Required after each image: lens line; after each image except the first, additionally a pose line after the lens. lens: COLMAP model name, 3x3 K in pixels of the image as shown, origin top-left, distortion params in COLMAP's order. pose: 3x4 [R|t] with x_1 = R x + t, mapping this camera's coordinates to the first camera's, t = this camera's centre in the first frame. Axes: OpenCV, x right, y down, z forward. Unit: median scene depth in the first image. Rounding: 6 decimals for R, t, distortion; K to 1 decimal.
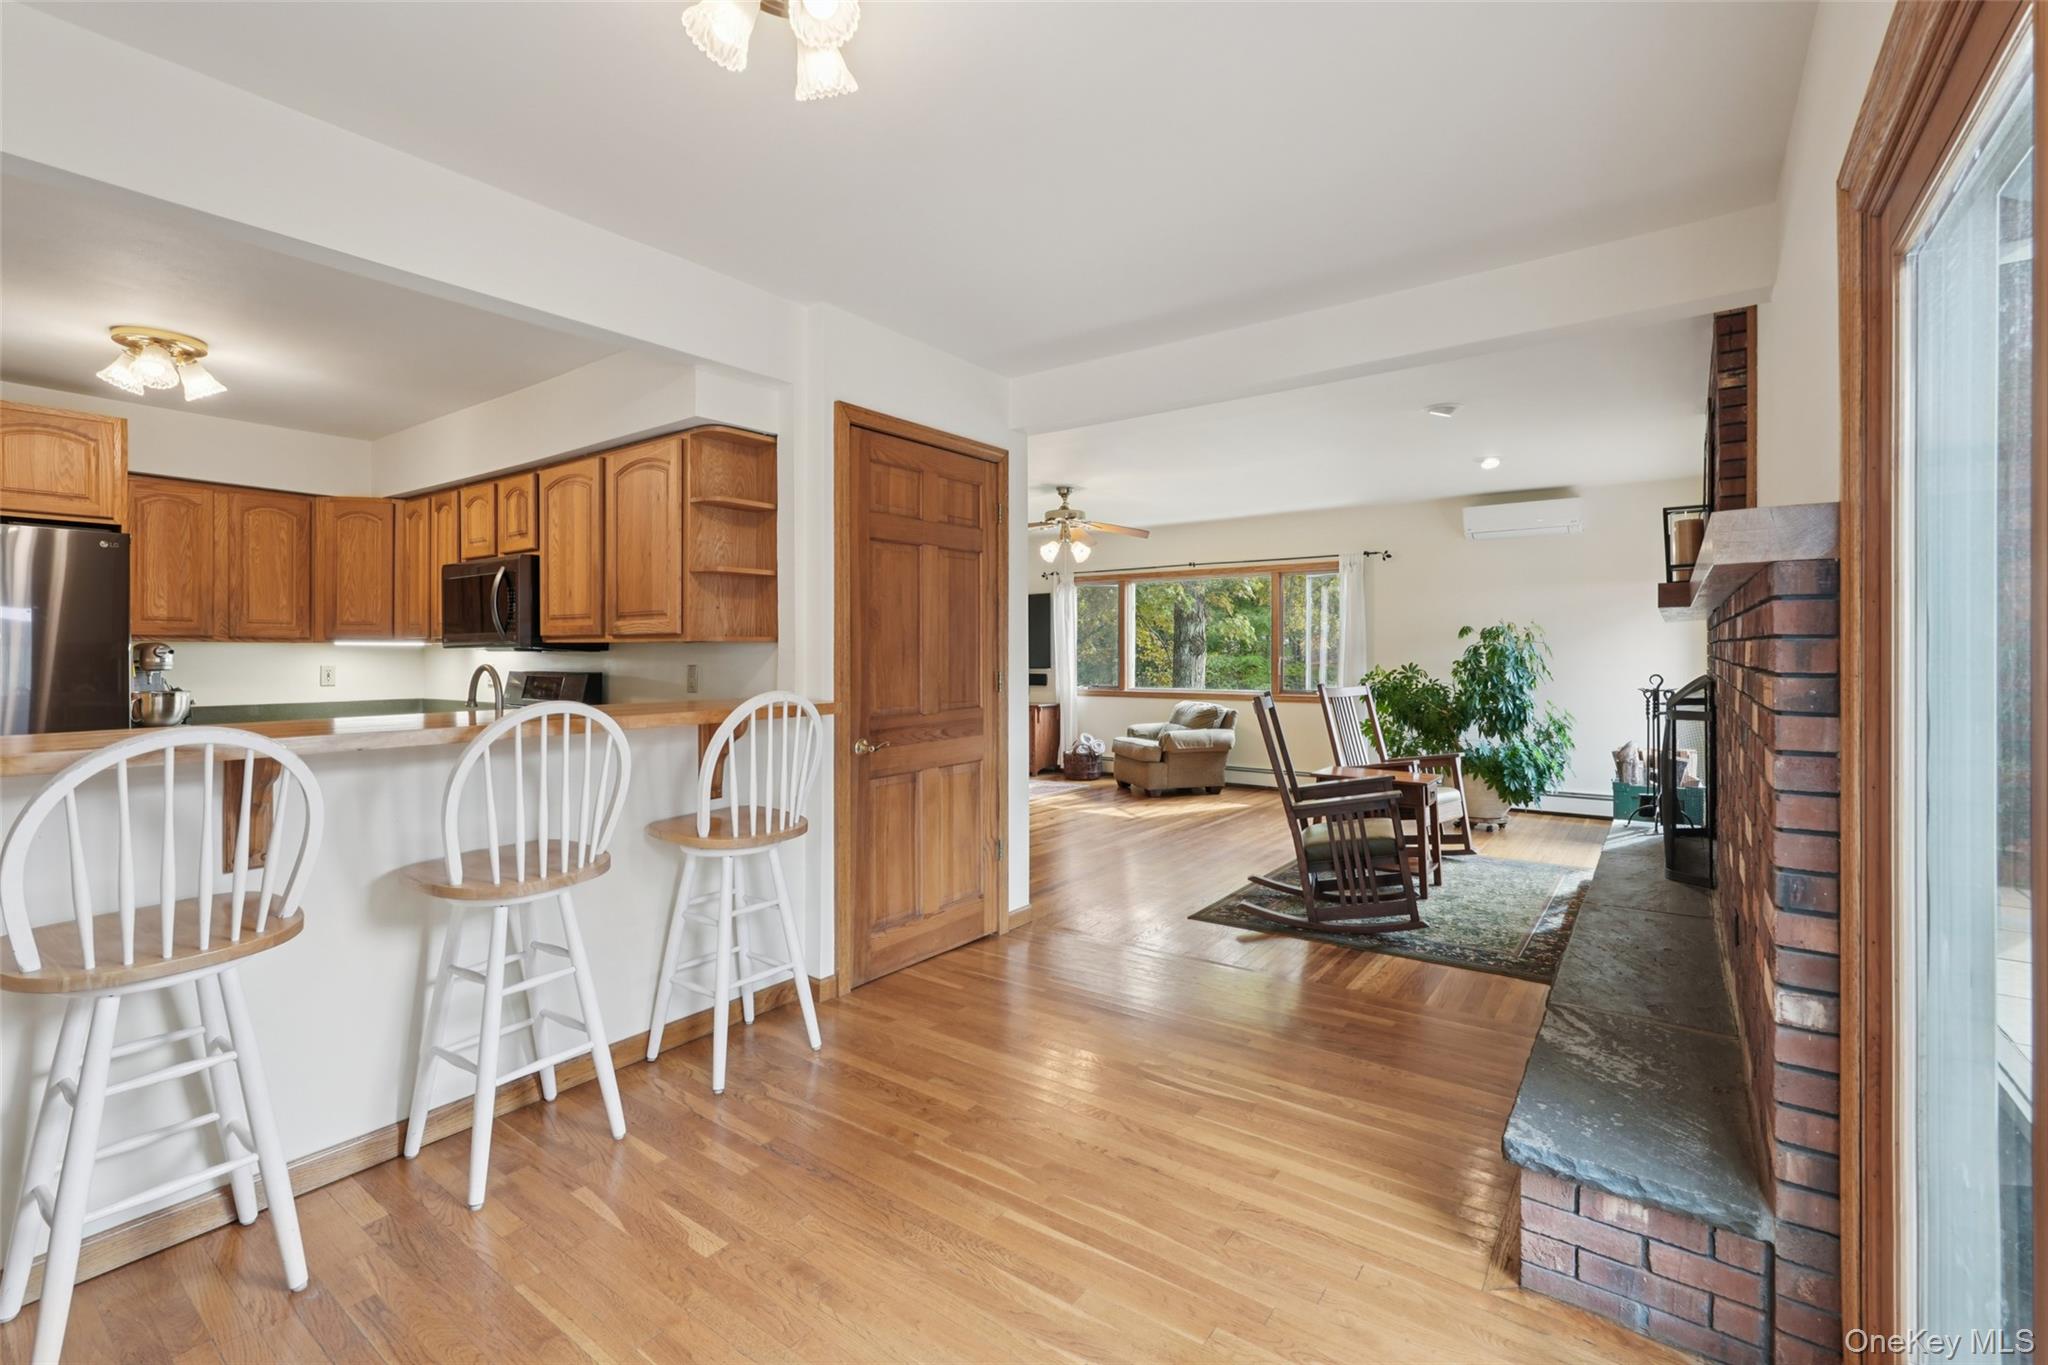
lens RADIAL K [[890.5, 0, 1043.5], [0, 890.5, 658.0], [0, 0, 1]] dist [0.000344, 0.000608]
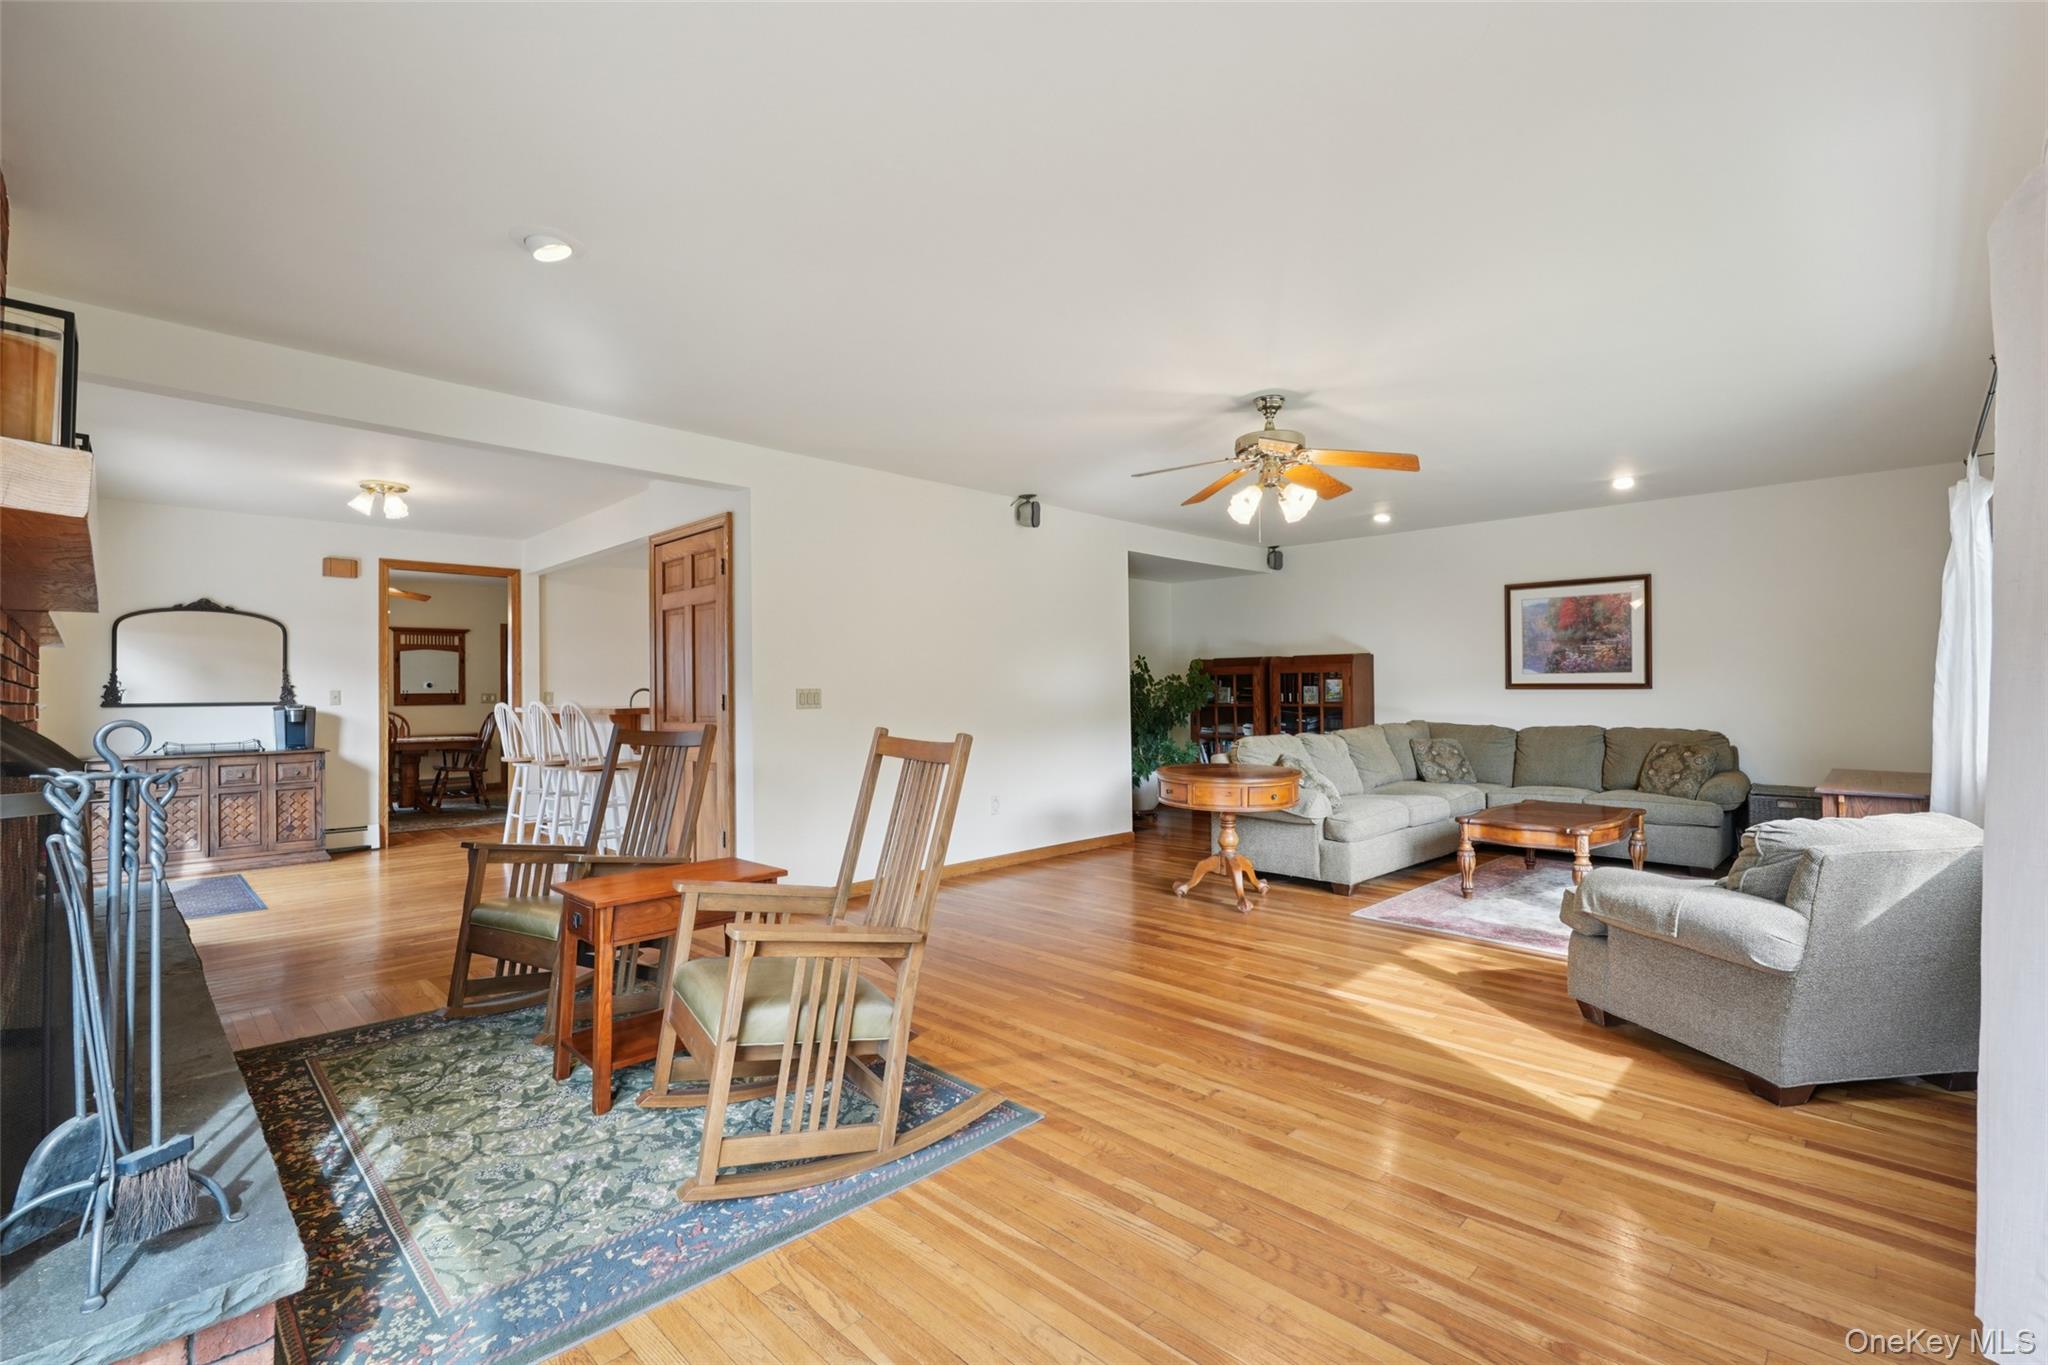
lens RADIAL K [[909.4, 0, 1028.9], [0, 909.4, 689.8], [0, 0, 1]] dist [-0.000010, 0.000116]
pose [[-0.170129, -0.001546, -0.985421, 0.500839], [0.001542, 0.999997, -0.001835, 0.004784], [0.985421, -0.001831, -0.170126, 0.726830]]
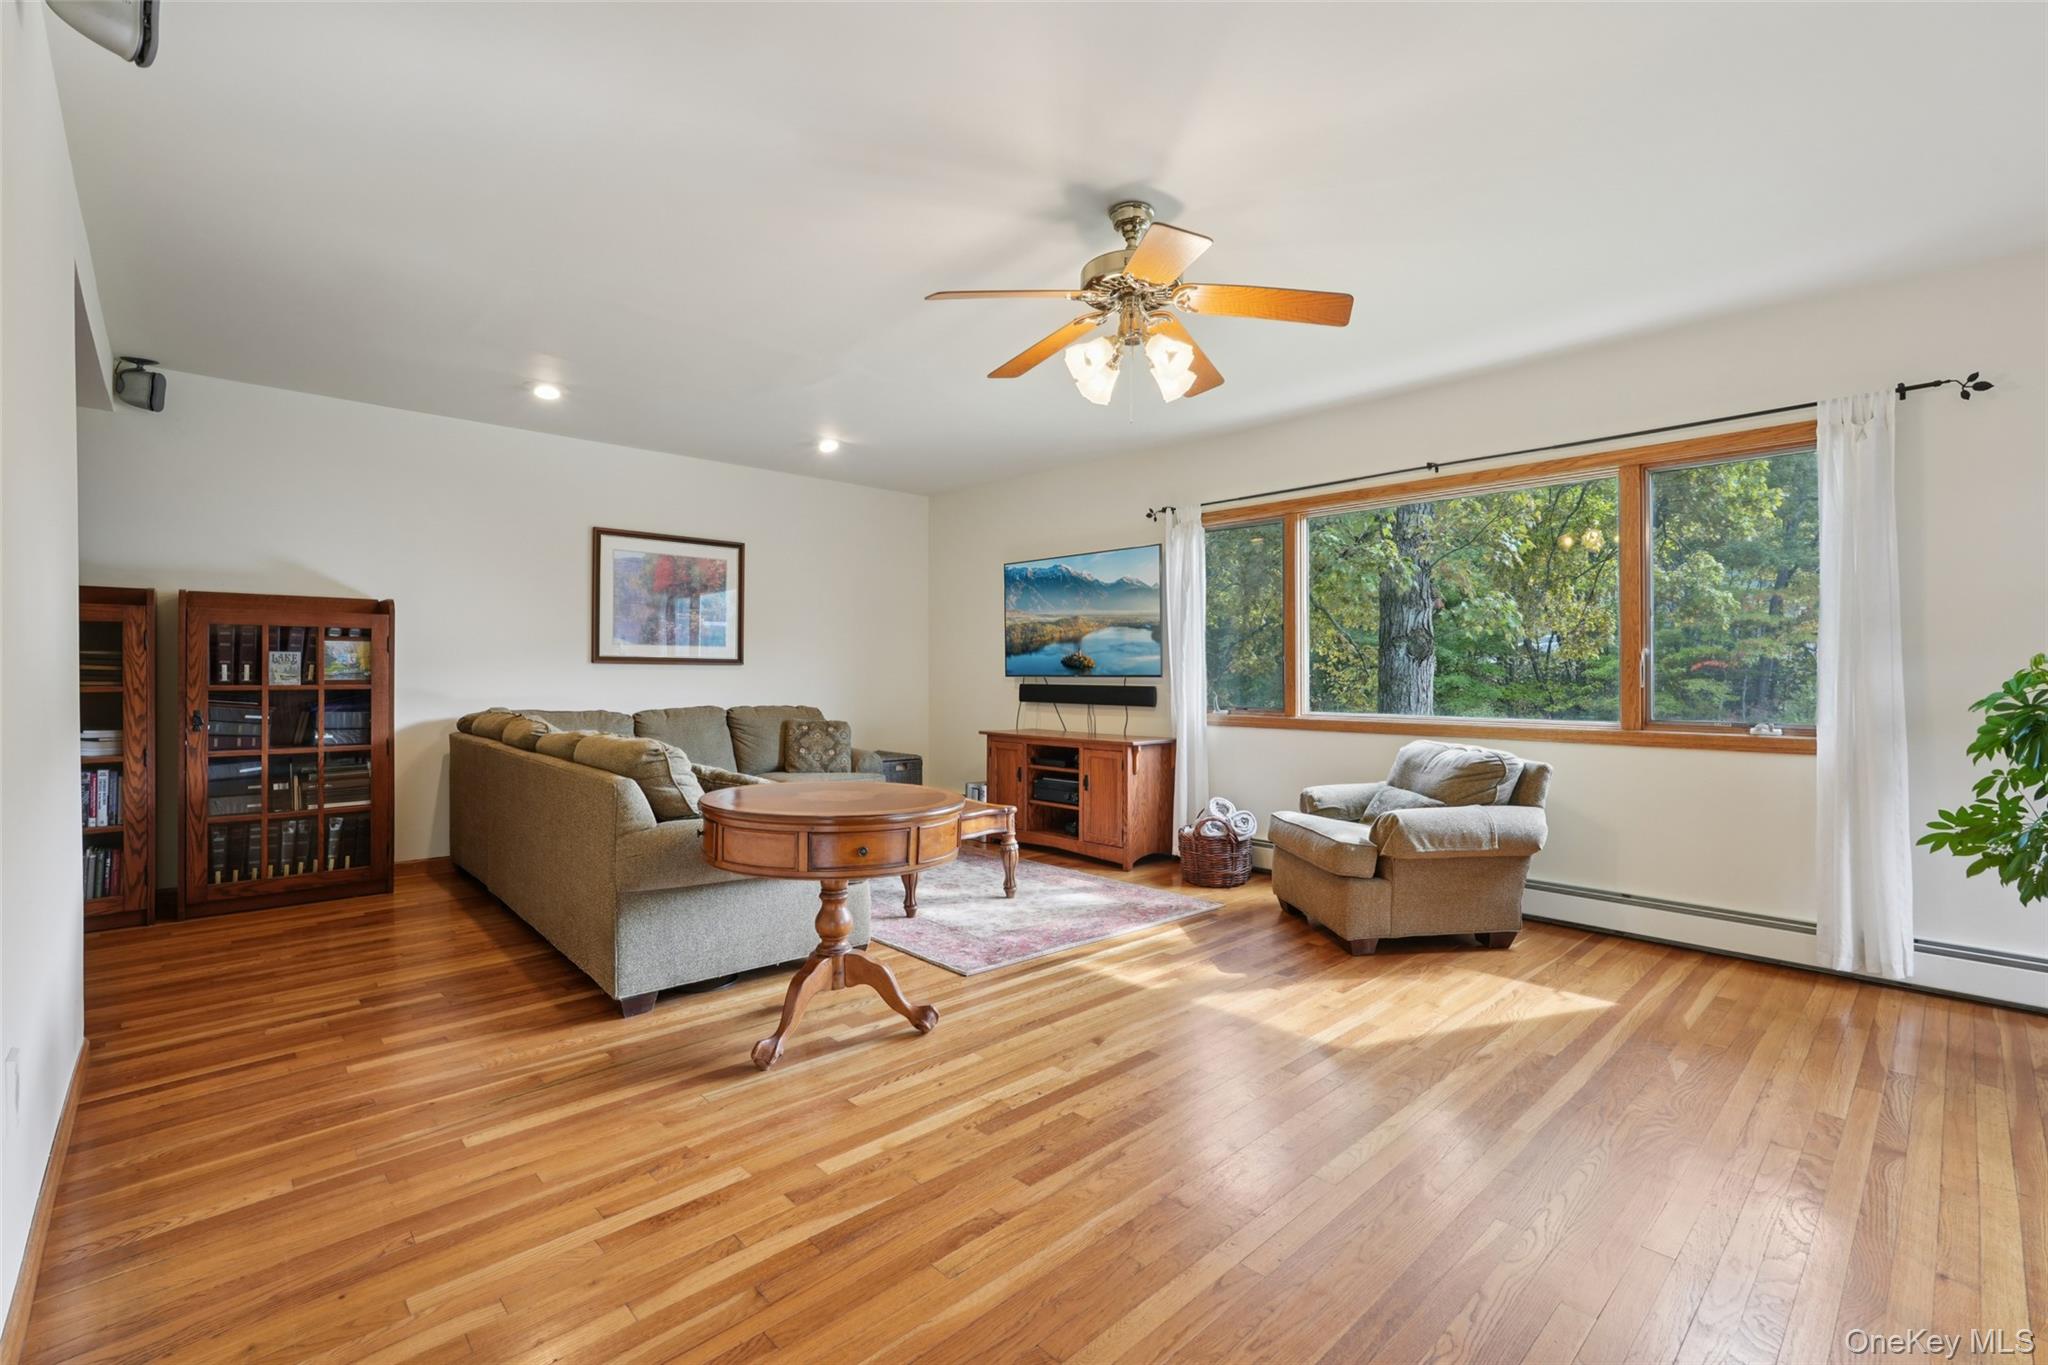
lens RADIAL K [[919.3, 0, 1024.8], [0, 919.3, 666.2], [0, 0, 1]] dist [-0.011047, 0.000008]
pose [[0.979575, -0.002251, -0.201066, 0.046304], [-0.000623, 0.999899, -0.014230, 0.014120], [0.201078, 0.014064, 0.979474, 0.458066]]
